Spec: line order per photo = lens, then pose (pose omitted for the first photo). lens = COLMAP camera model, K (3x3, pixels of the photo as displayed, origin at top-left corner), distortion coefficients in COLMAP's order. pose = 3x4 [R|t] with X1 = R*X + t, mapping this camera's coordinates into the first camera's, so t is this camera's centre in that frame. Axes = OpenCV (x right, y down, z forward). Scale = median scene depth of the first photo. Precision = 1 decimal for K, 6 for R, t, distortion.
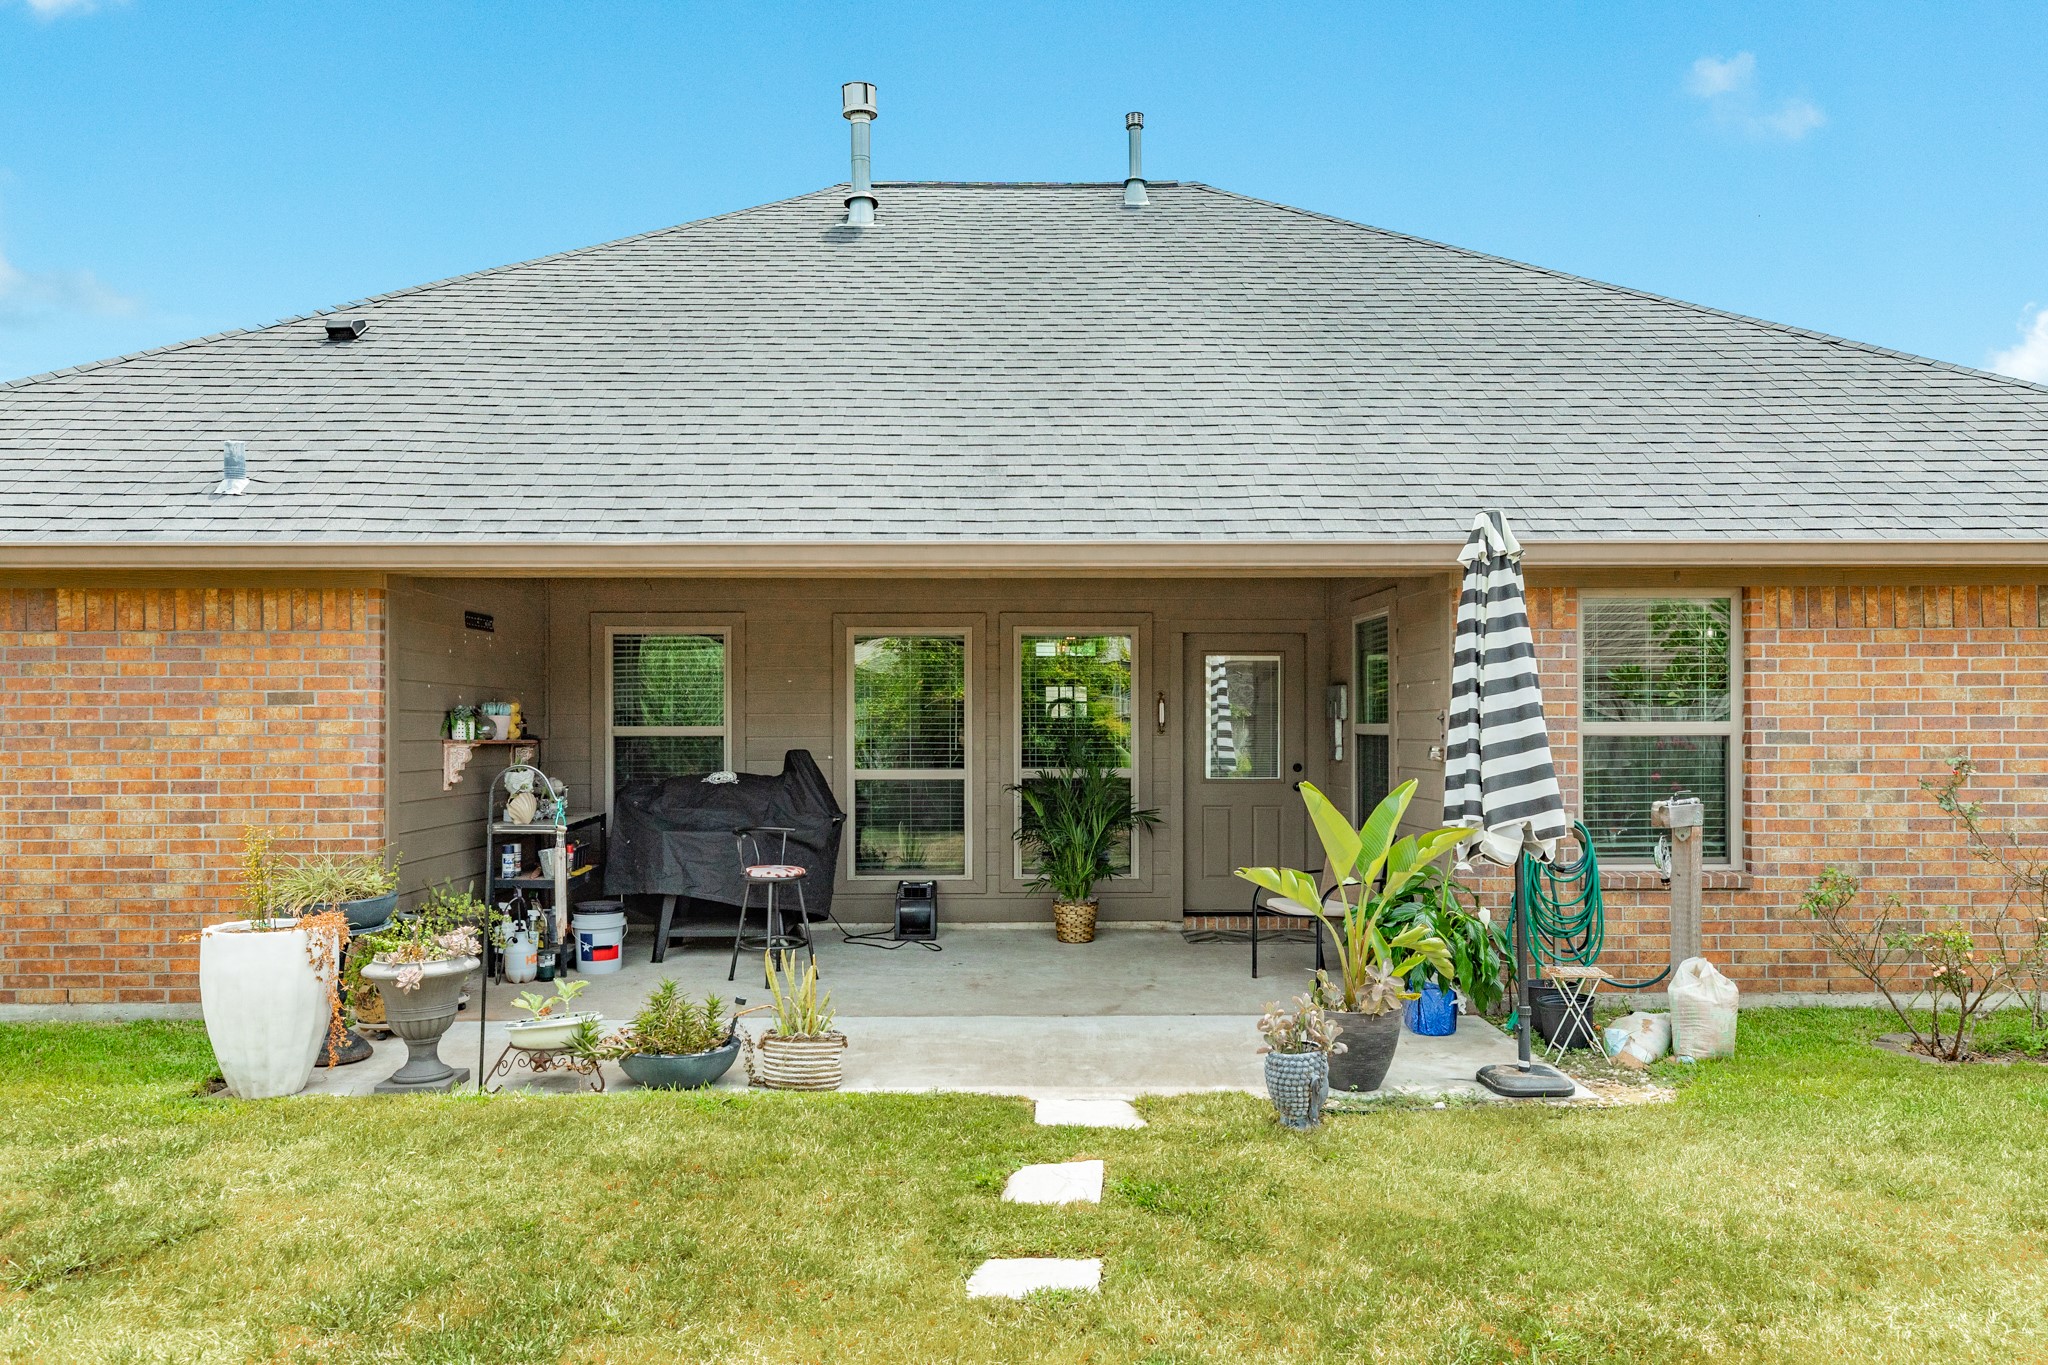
lens RADIAL K [[1342.8, 0, 1023.6], [0, 1342.8, 702.4], [0, 0, 1]] dist [0.000779, -0.000493]
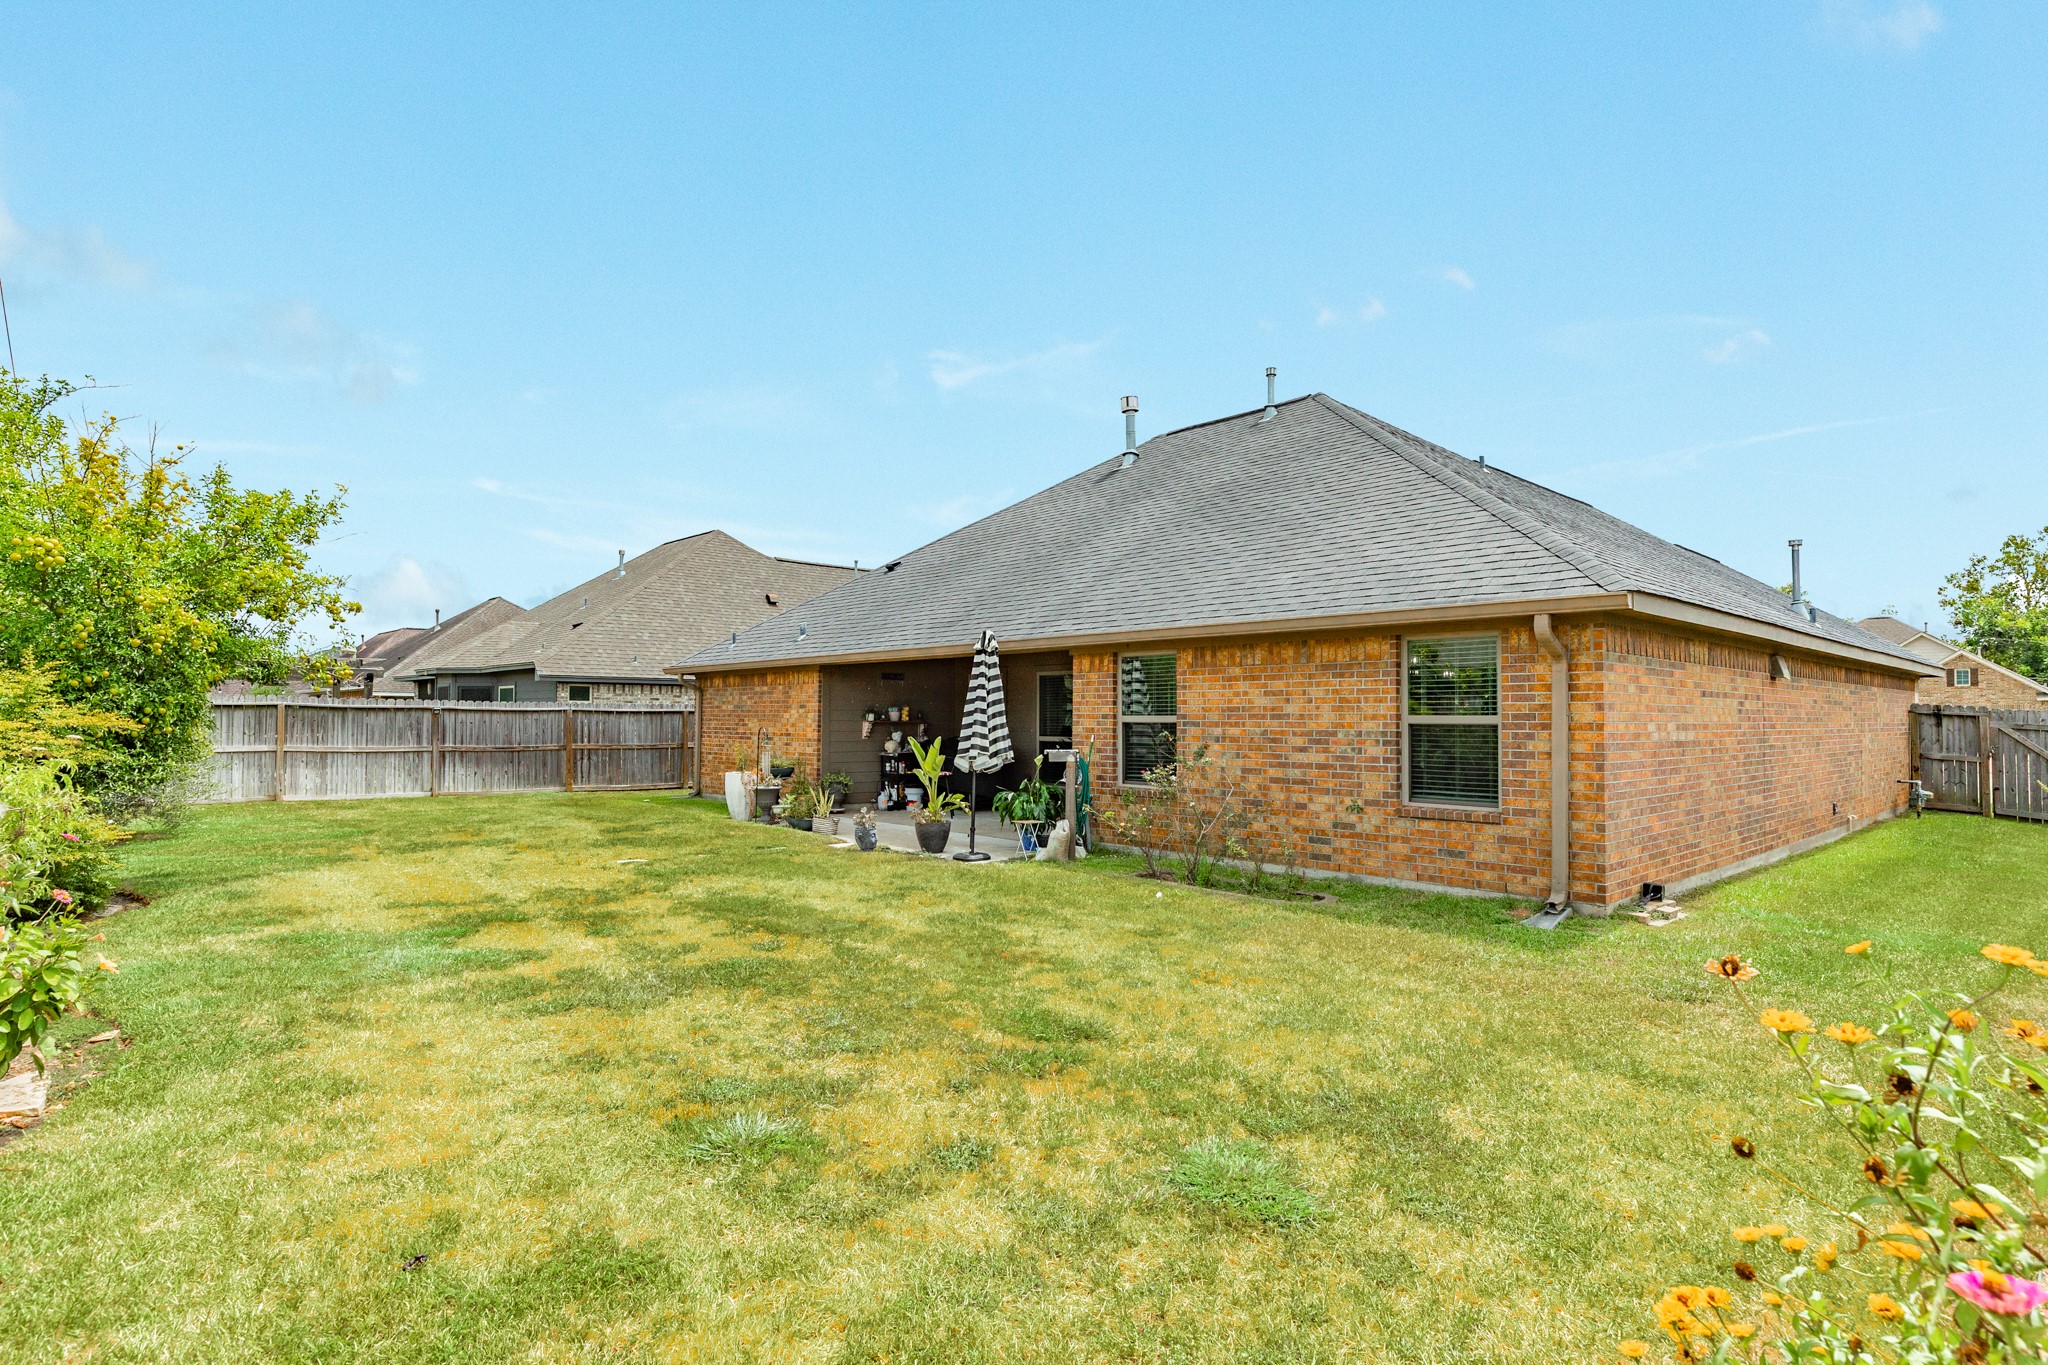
lens RADIAL K [[1045.5, 0, 1029.8], [0, 1045.5, 677.6], [0, 0, 1]] dist [0.006419, 0.000835]
pose [[0.661013, -0.022597, -0.750035, 1.566158], [-0.003282, 0.999450, -0.033004, 0.009749], [0.750368, 0.024277, 0.660575, -0.197027]]
